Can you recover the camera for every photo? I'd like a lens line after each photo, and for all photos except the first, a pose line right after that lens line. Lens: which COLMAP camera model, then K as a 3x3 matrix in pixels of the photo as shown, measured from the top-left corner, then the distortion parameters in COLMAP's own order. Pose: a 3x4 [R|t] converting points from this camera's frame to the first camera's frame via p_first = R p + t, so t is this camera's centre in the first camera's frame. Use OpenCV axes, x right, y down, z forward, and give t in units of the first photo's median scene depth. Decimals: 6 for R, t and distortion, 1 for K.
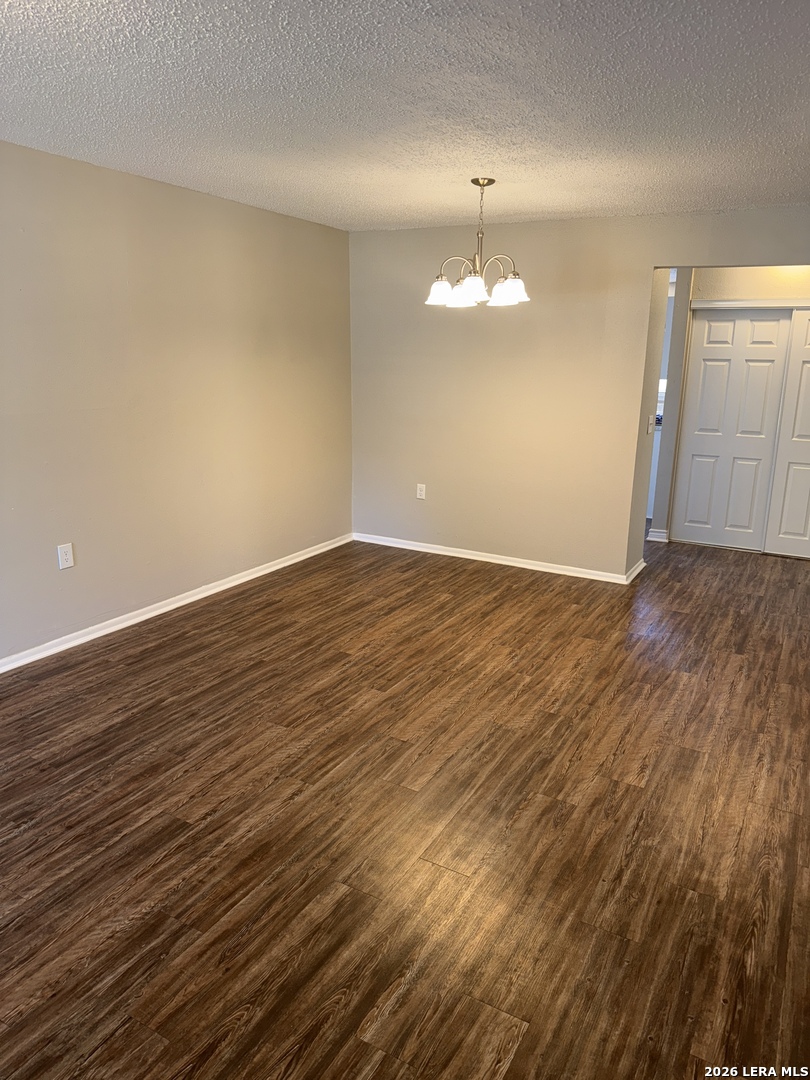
lens RADIAL K [[760.3, 0, 404.1], [0, 760.3, 532.6], [0, 0, 1]] dist [0.063825, -0.080286]
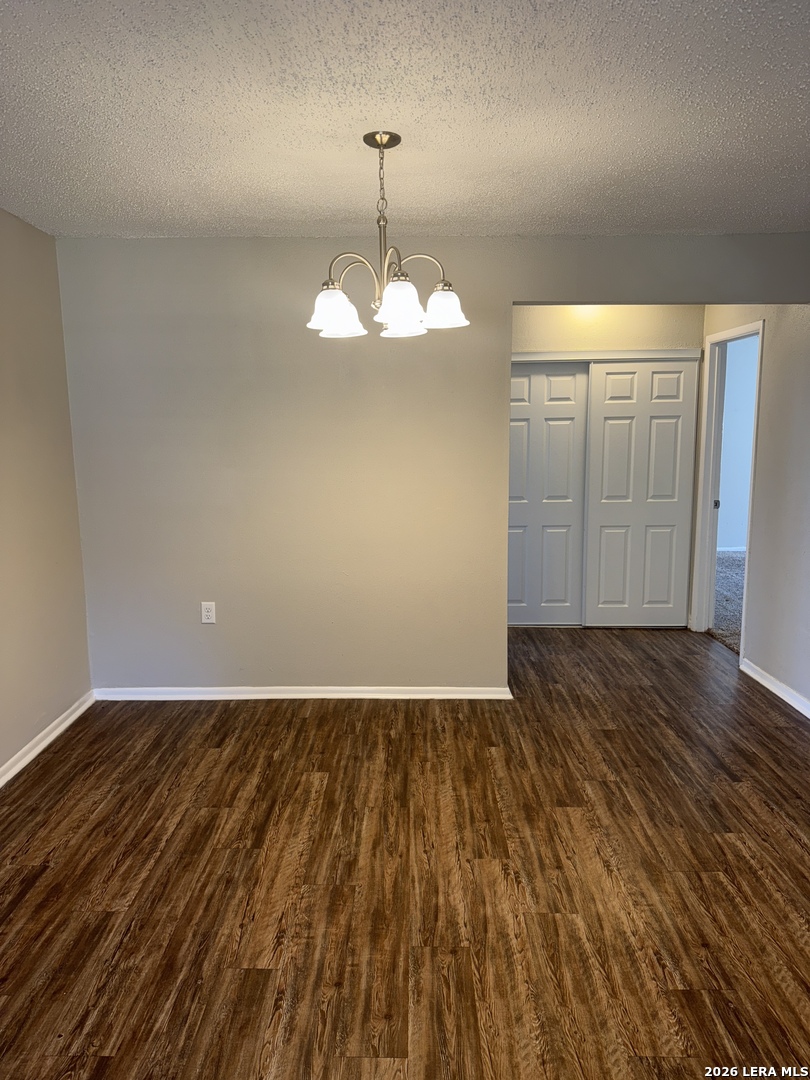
lens RADIAL K [[760.3, 0, 406.9], [0, 760.3, 539.8], [0, 0, 1]] dist [0.063825, -0.080286]
pose [[0.877364, -0.096009, 0.470123, -0.175771], [0.134030, 0.989814, -0.047992, -0.080367], [-0.460727, 0.105117, 0.881295, 0.388462]]
